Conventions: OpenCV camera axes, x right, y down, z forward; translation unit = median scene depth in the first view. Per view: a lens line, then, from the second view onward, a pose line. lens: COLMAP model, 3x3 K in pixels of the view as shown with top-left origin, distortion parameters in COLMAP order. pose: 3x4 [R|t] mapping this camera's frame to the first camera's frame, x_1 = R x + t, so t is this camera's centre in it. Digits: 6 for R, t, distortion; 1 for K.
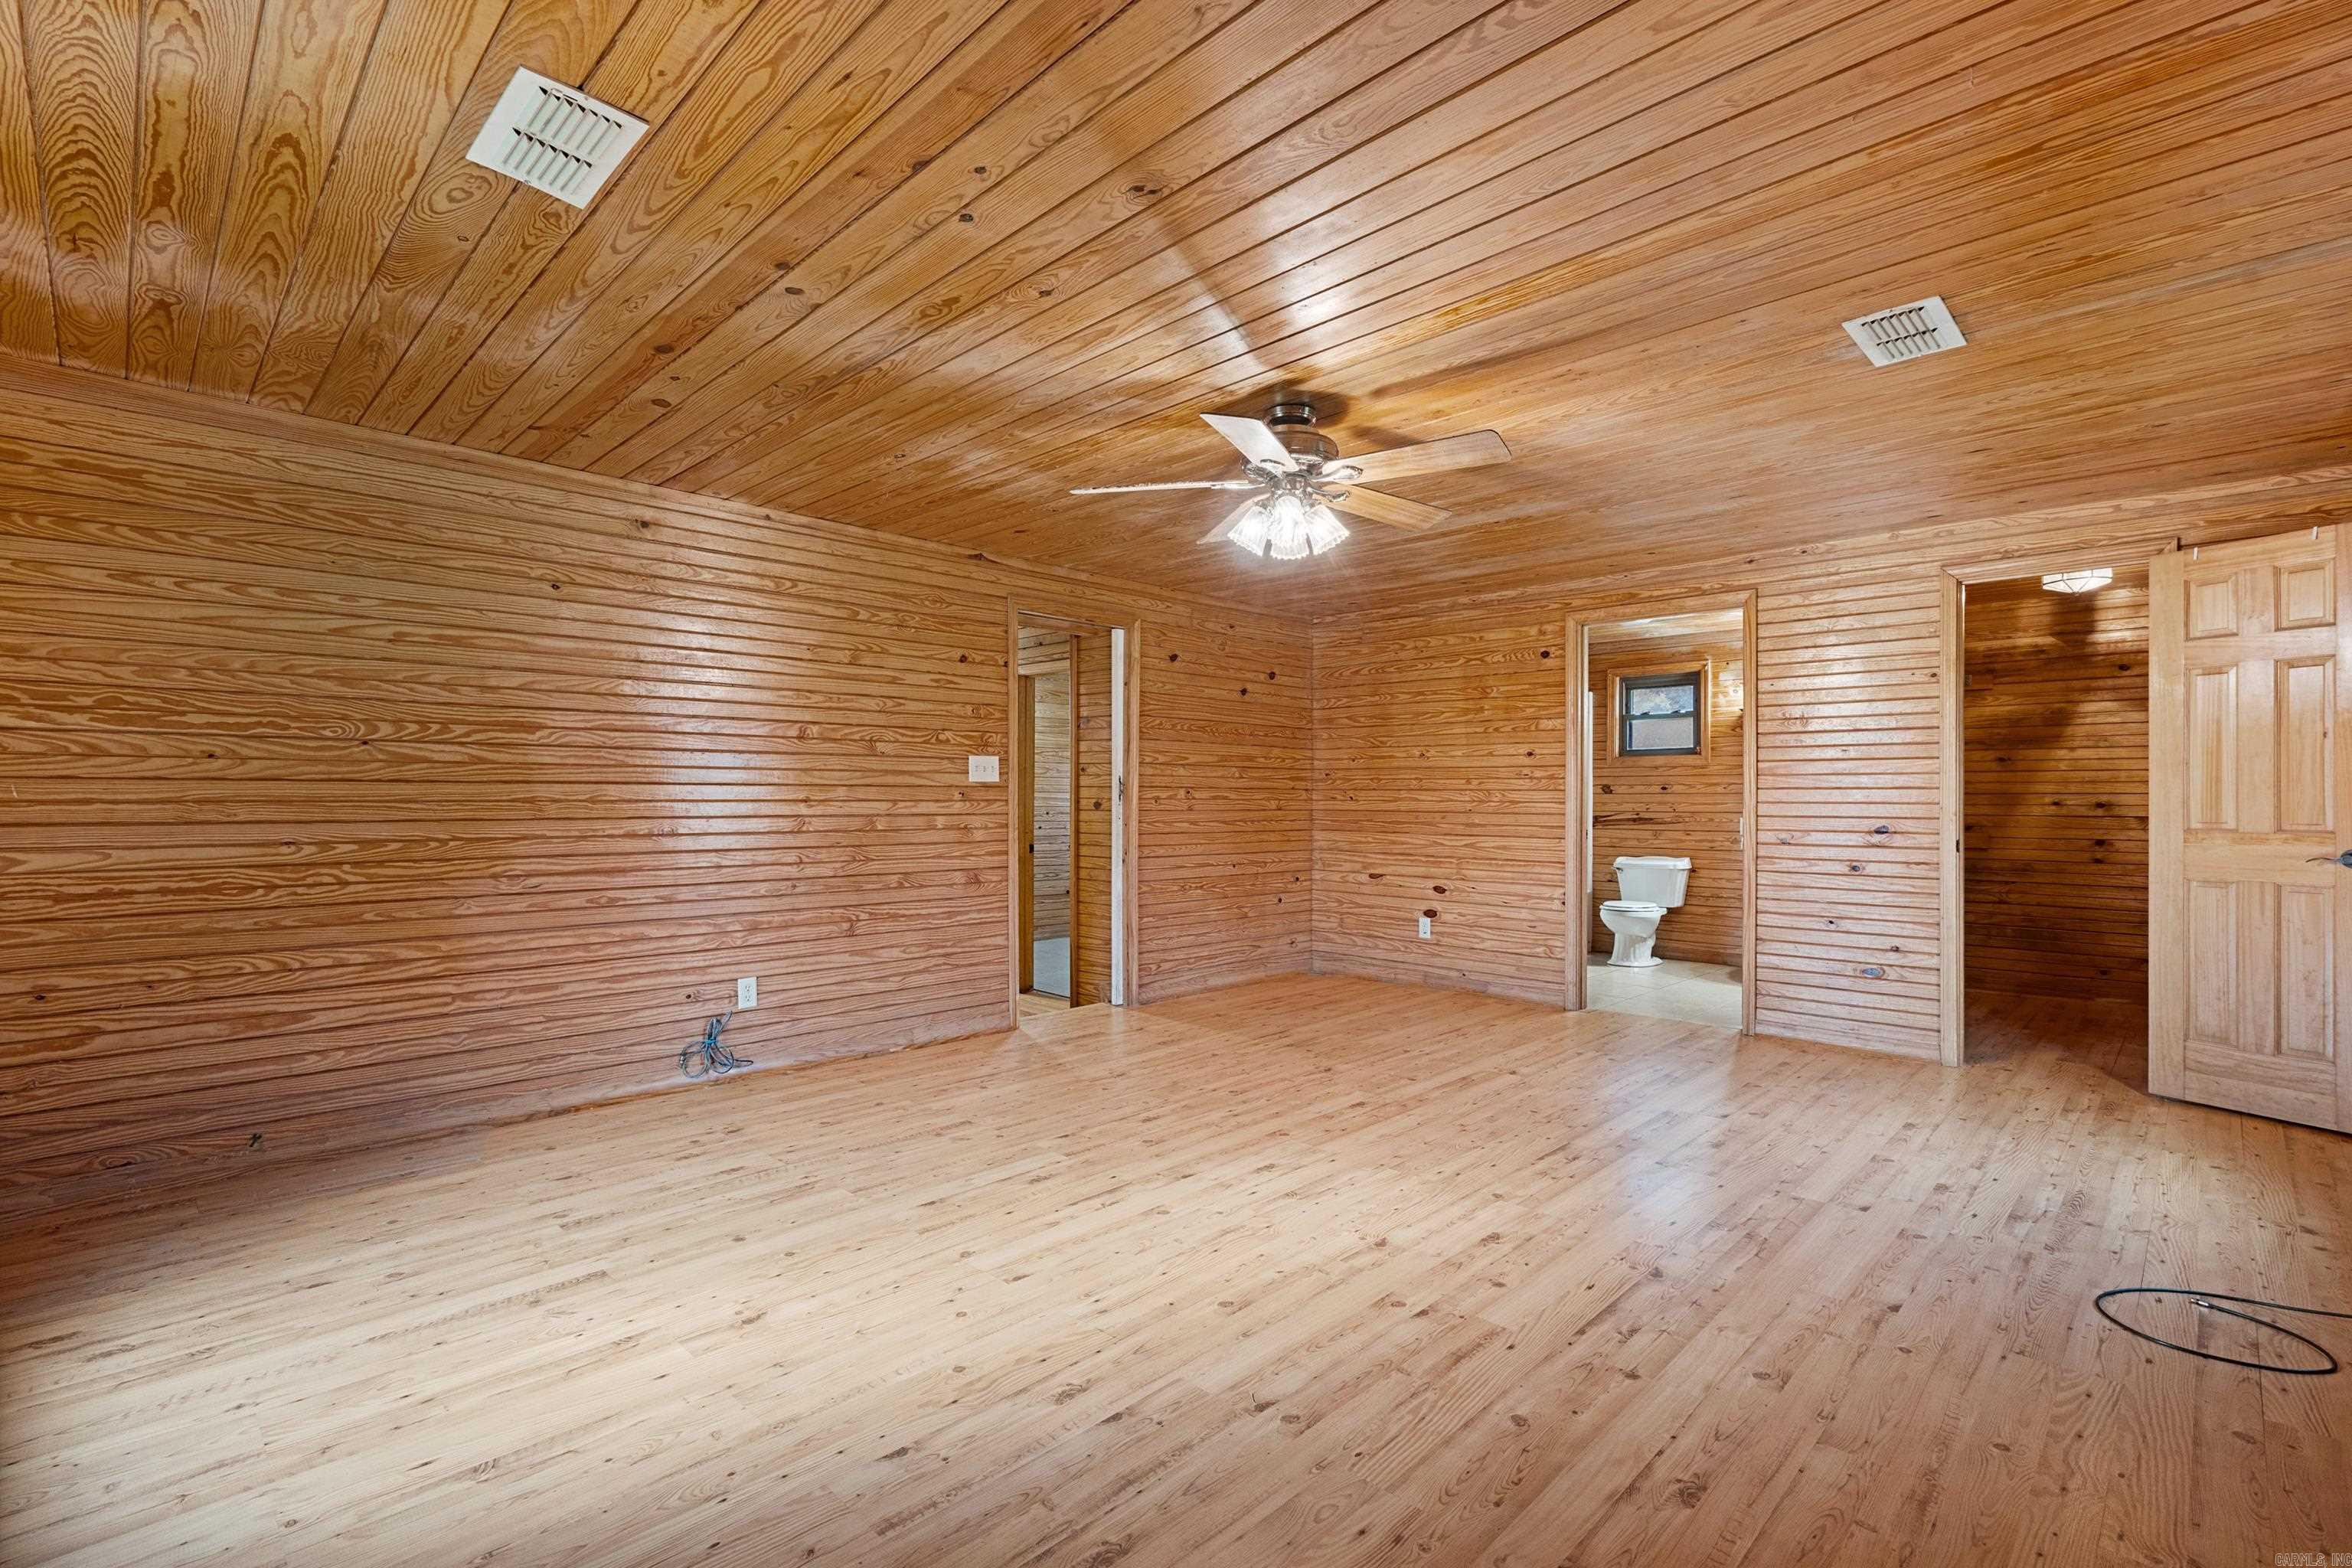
lens RADIAL K [[1071.9, 0, 1170.5], [0, 1071.9, 783.2], [0, 0, 1]] dist [-0.001052, -0.001141]
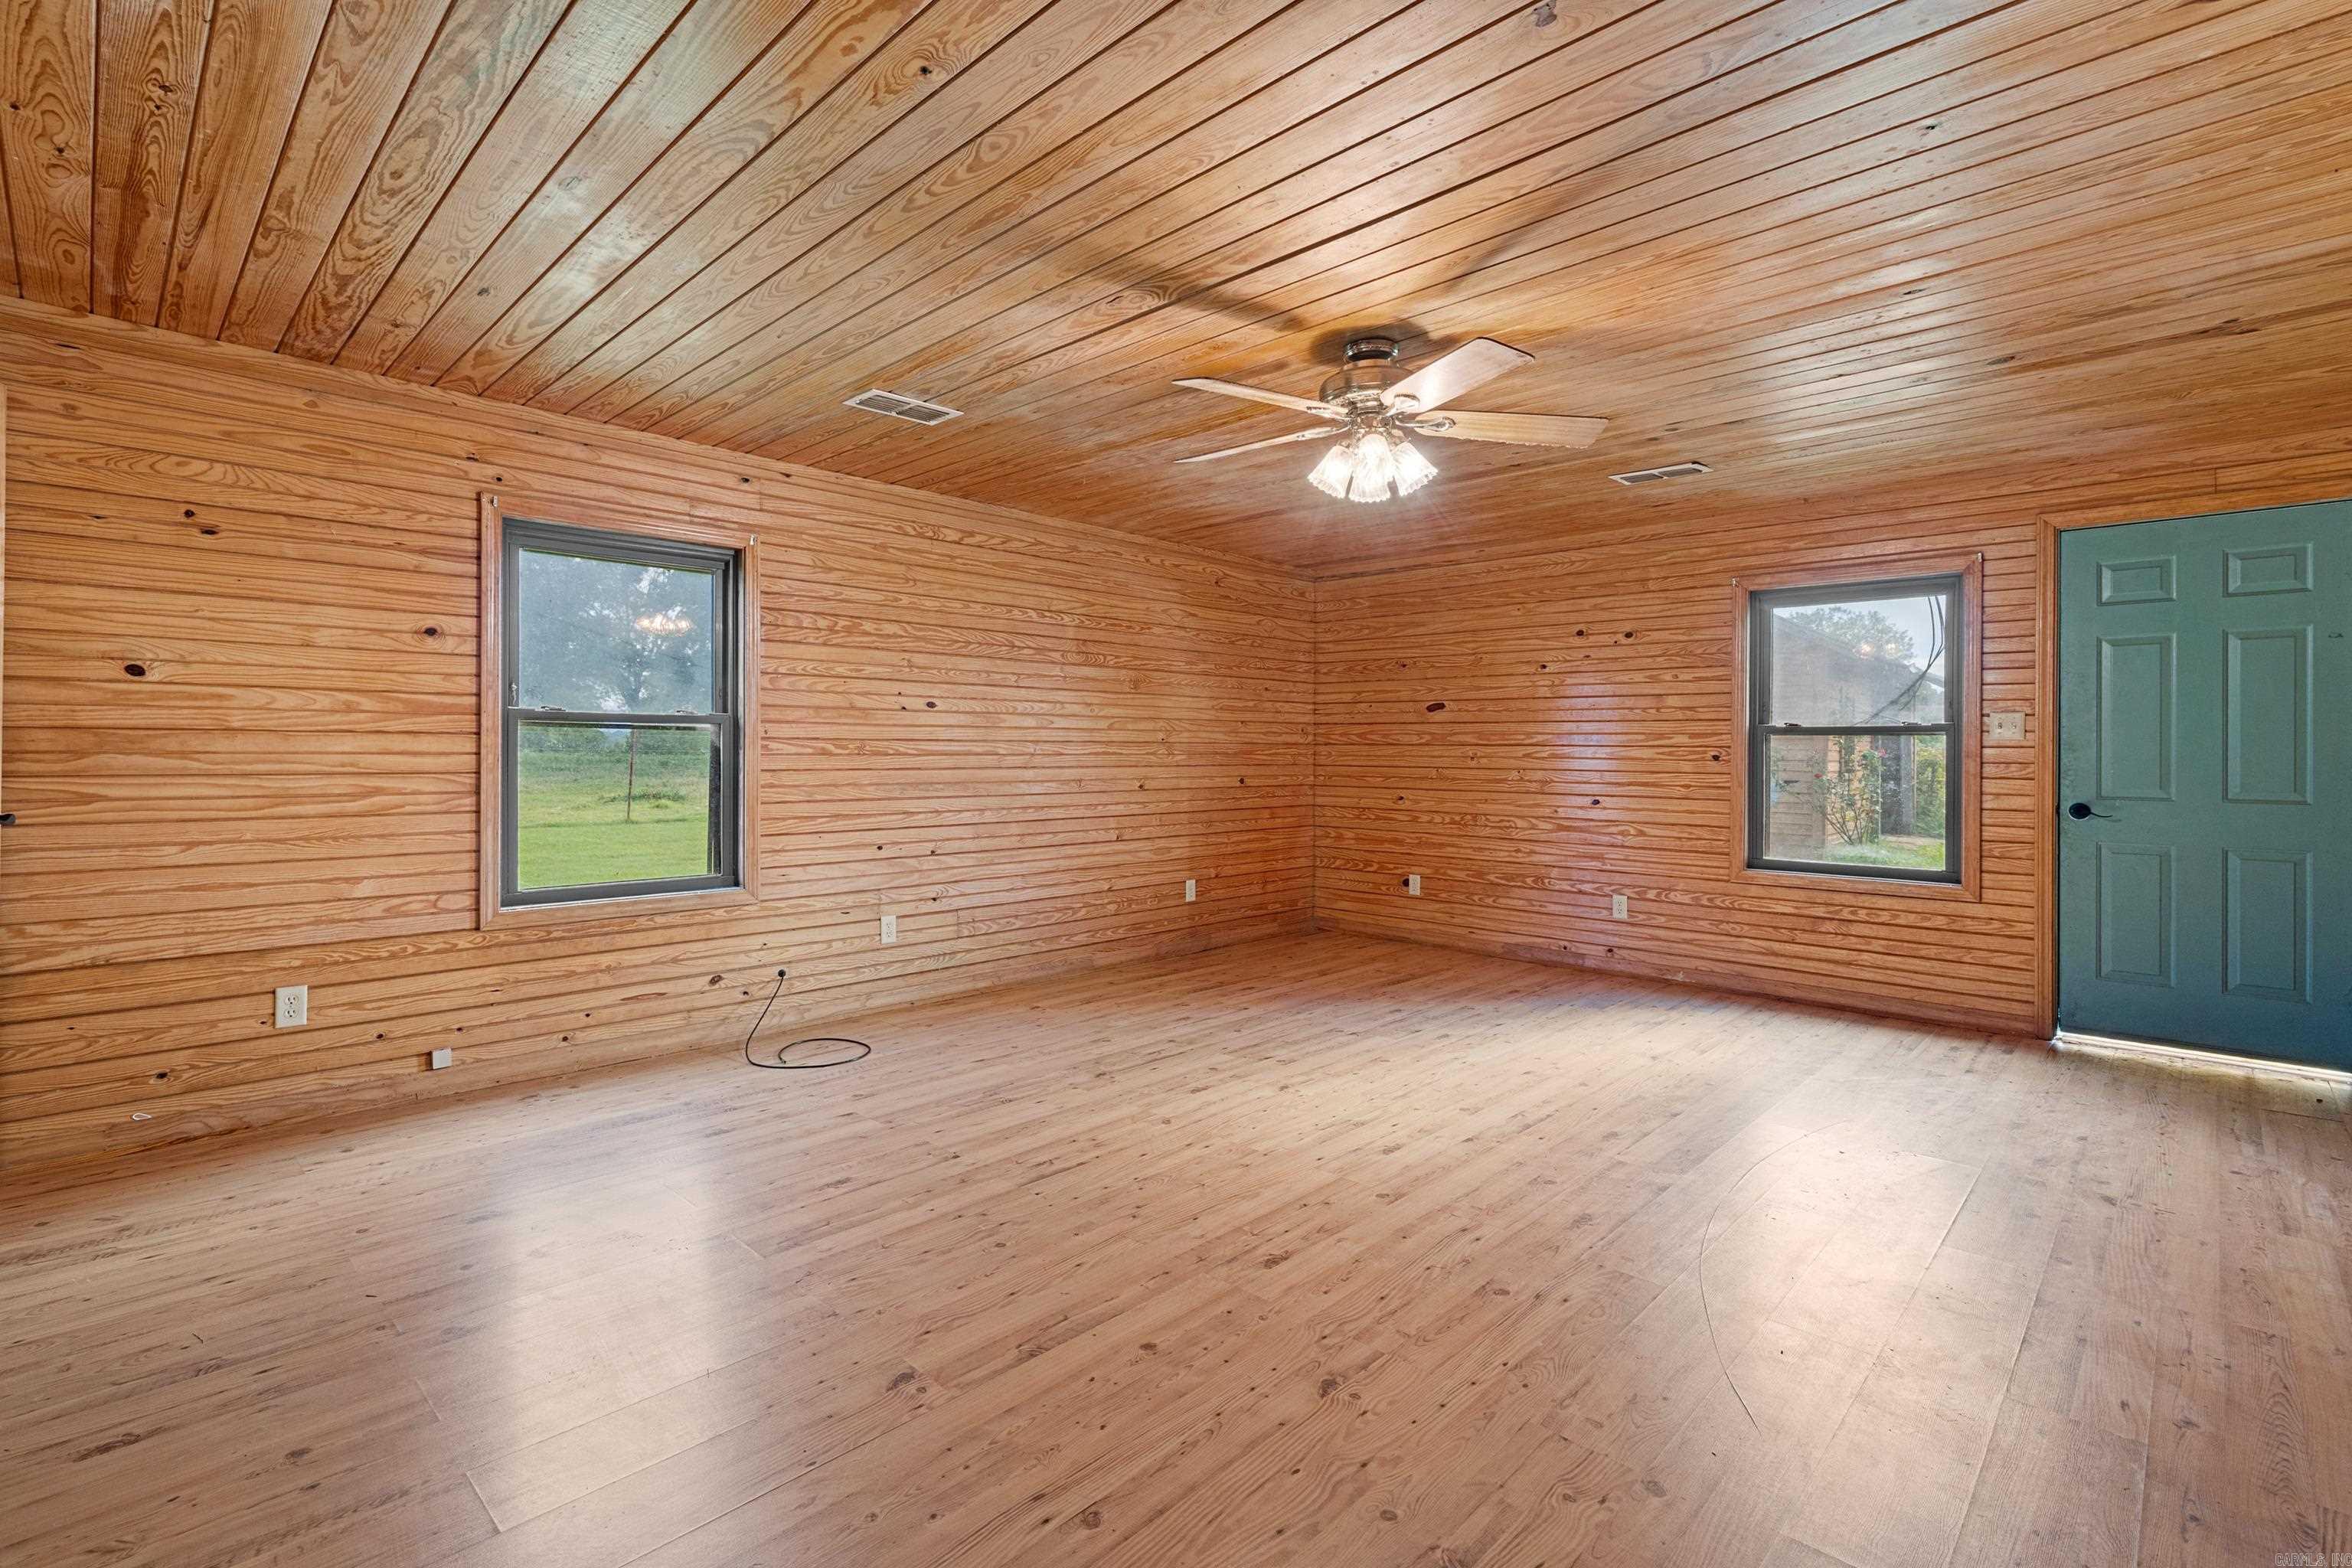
lens RADIAL K [[1071.9, 0, 1180.1], [0, 1071.9, 764.2], [0, 0, 1]] dist [-0.001052, -0.001141]
pose [[-0.999809, -0.008972, -0.017389, 0.292243], [-0.008842, 0.999933, -0.007533, 0.032227], [0.017456, -0.007378, -0.999820, 1.934804]]
